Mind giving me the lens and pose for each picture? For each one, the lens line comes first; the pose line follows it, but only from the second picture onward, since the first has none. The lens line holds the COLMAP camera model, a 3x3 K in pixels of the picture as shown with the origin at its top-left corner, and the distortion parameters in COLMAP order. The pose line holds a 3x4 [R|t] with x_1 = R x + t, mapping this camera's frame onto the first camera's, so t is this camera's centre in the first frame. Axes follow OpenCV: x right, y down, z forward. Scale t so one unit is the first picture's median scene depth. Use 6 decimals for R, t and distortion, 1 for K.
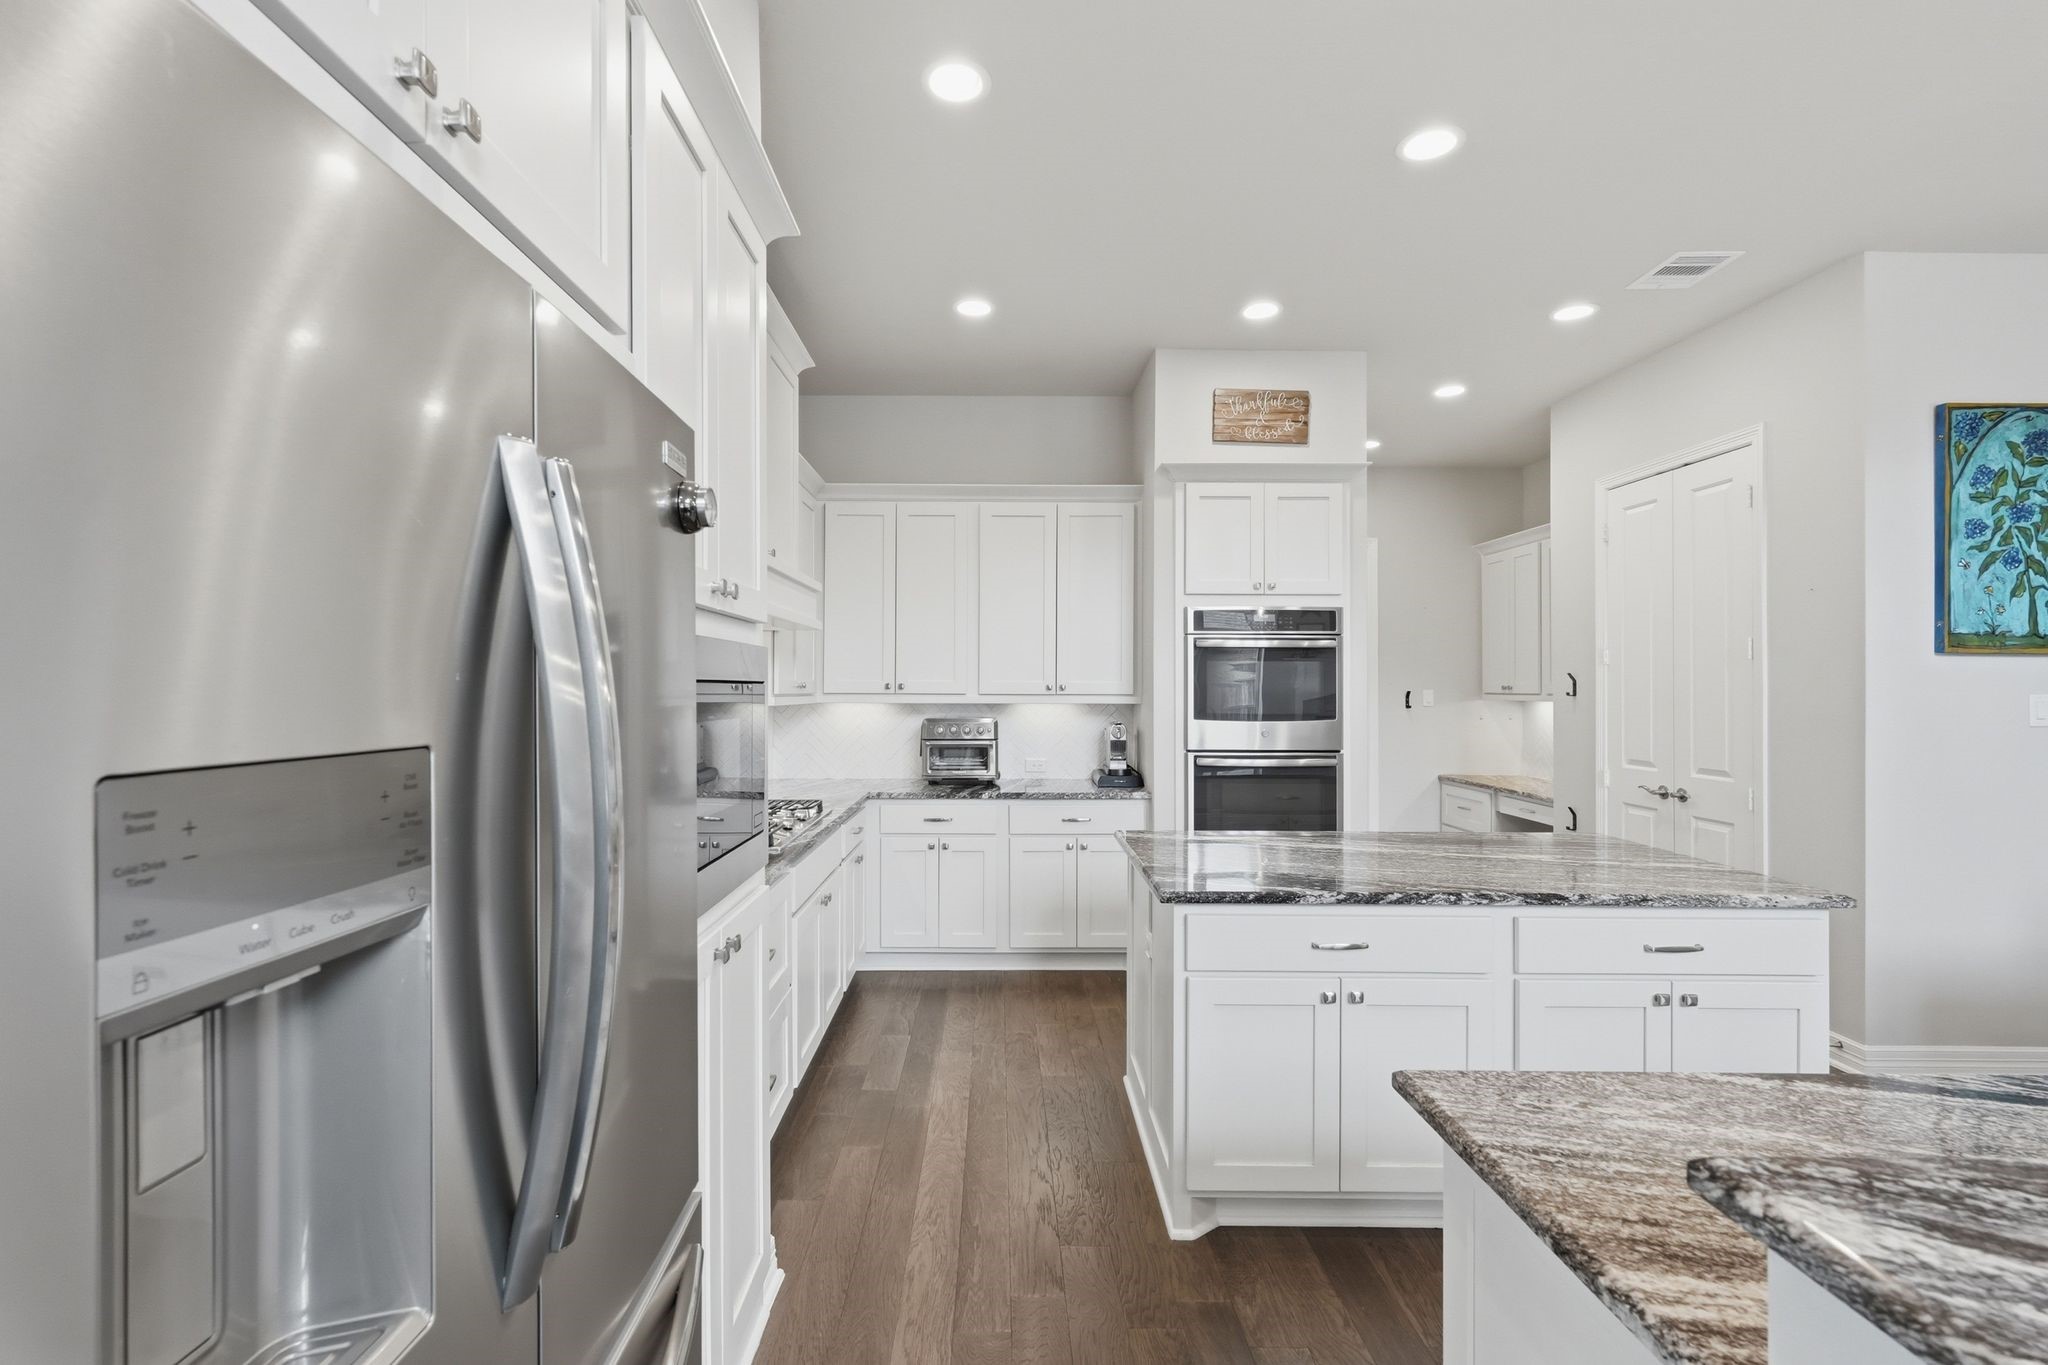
lens RADIAL K [[895.4, 0, 1010.5], [0, 895.4, 674.2], [0, 0, 1]] dist [0.003518, -0.000256]
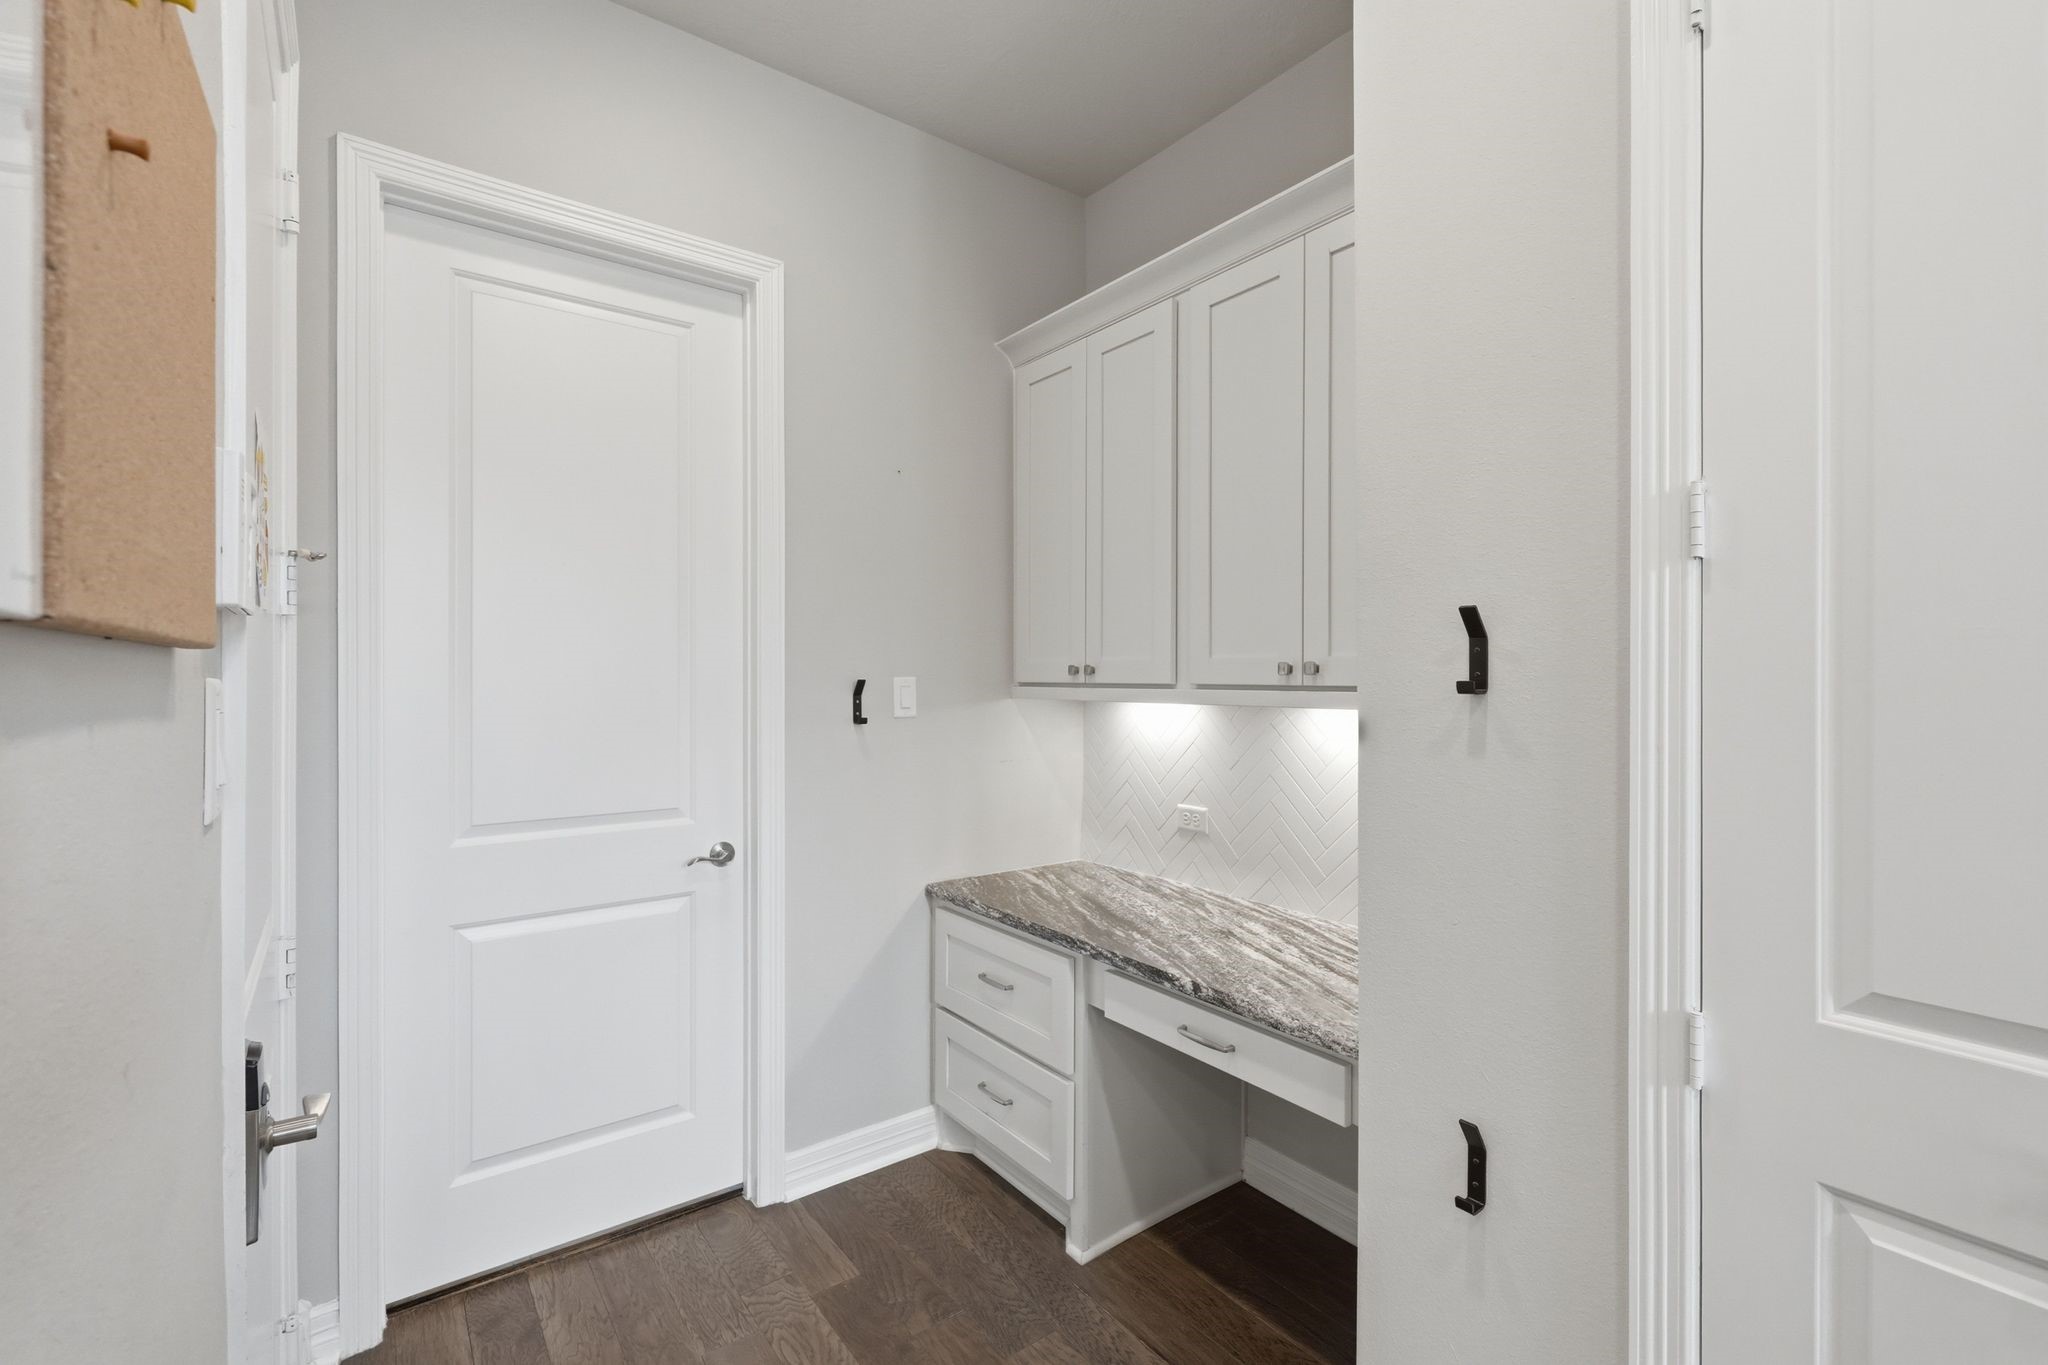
lens RADIAL K [[895.4, 0, 1021.3], [0, 895.4, 673.8], [0, 0, 1]] dist [0.003518, -0.000256]
pose [[0.810516, -0.002655, 0.585710, 0.407109], [-0.003493, 0.999950, 0.009367, 0.018540], [-0.585706, -0.009638, 0.810467, 0.959002]]
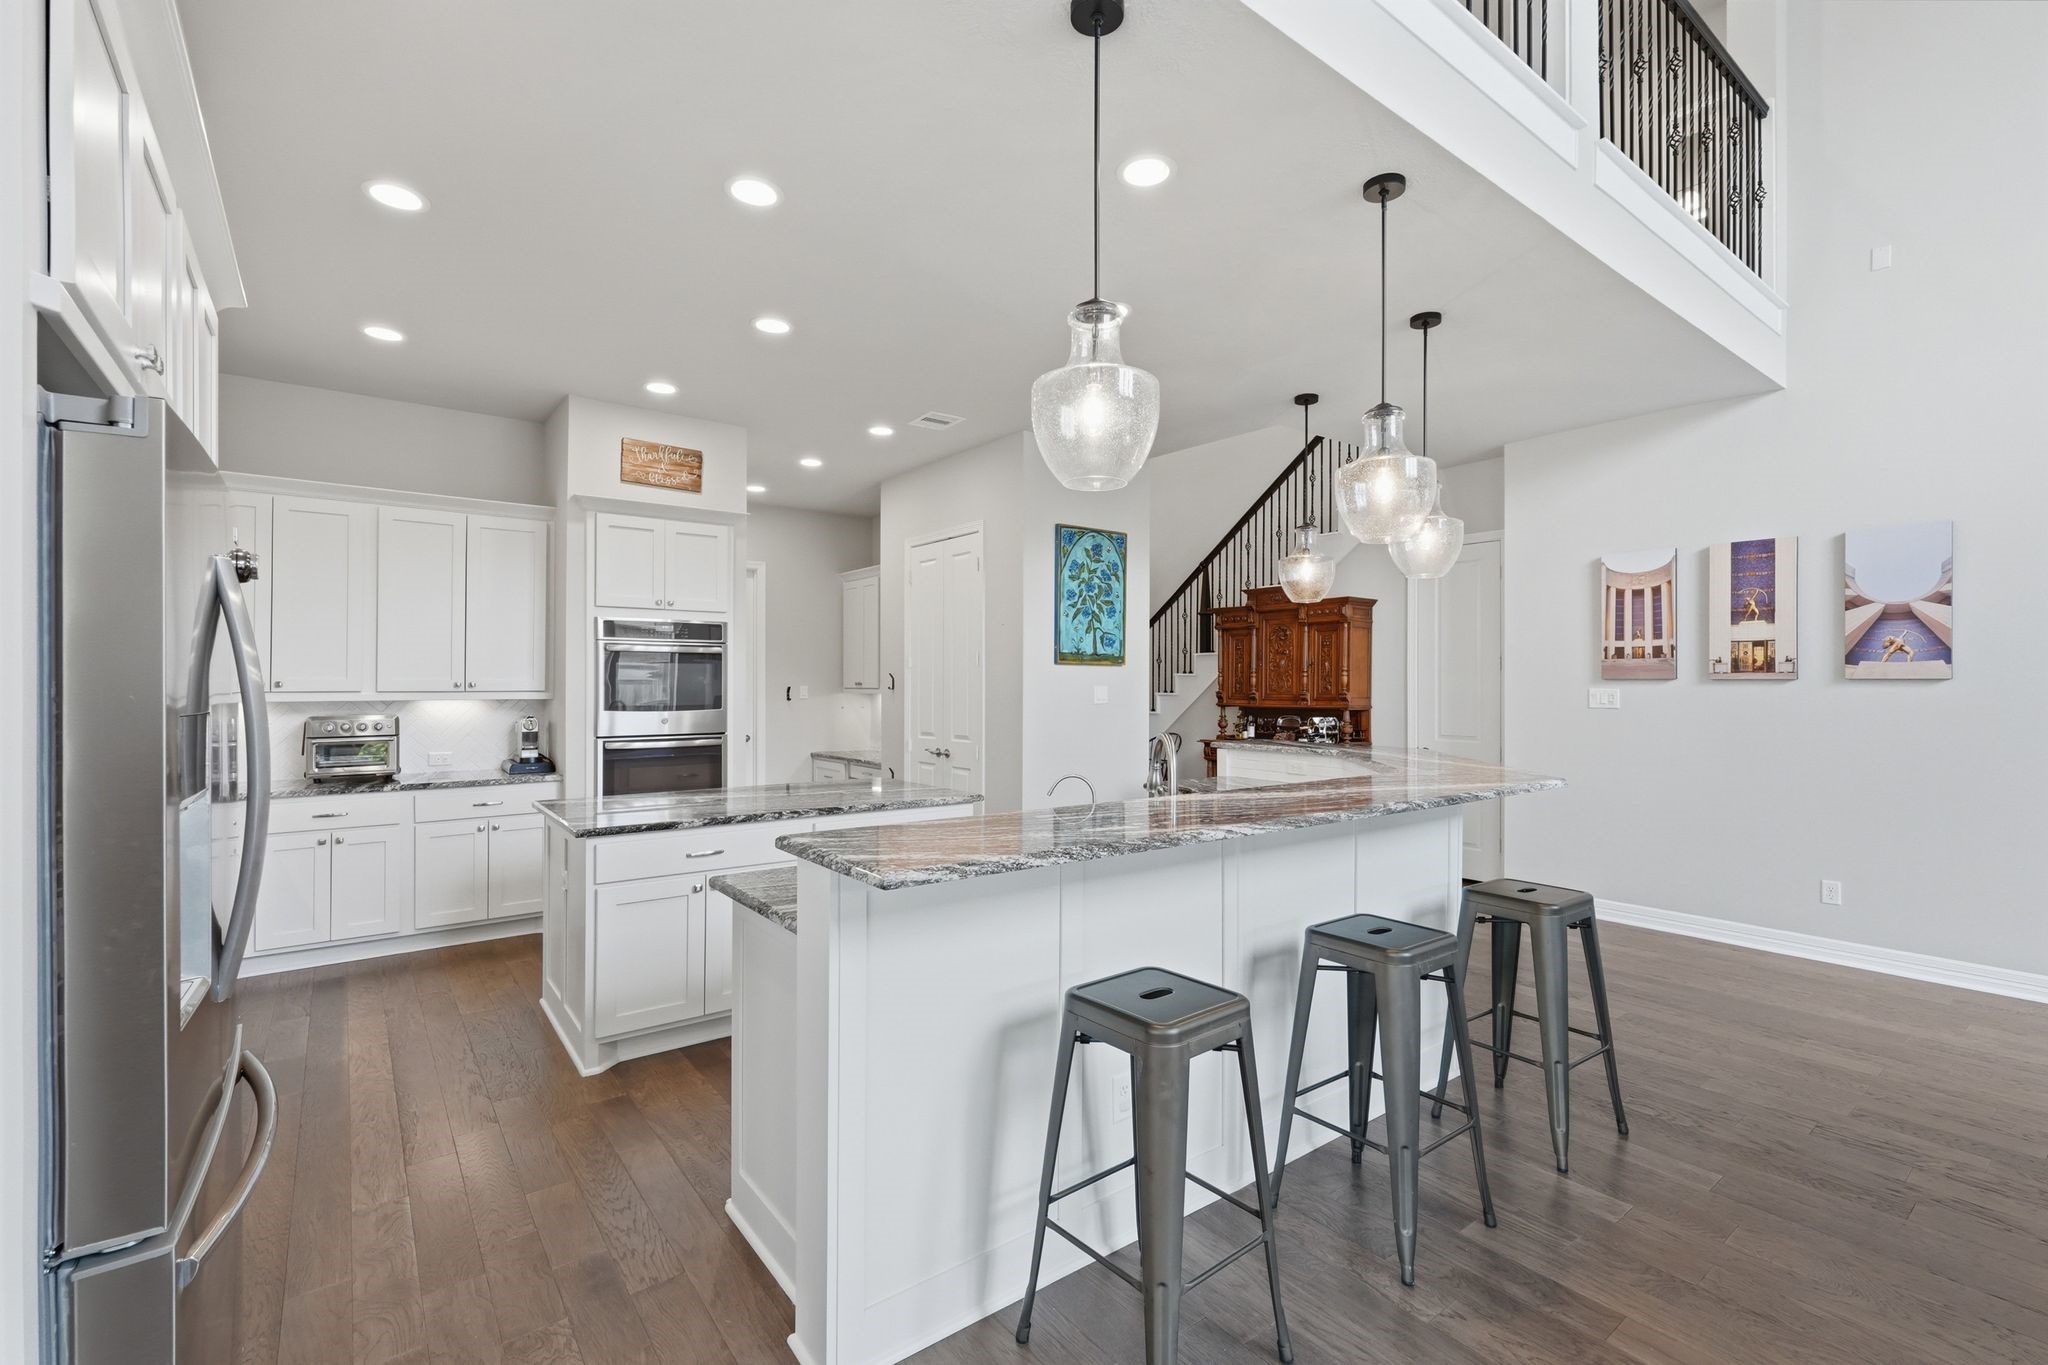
lens RADIAL K [[895.4, 0, 1021.0], [0, 895.4, 675.9], [0, 0, 1]] dist [0.003518, -0.000256]
pose [[0.804453, 0.002199, 0.594012, -0.057805], [-0.005466, 0.999978, 0.003700, -0.003864], [-0.593991, -0.006223, 0.804448, -0.295992]]
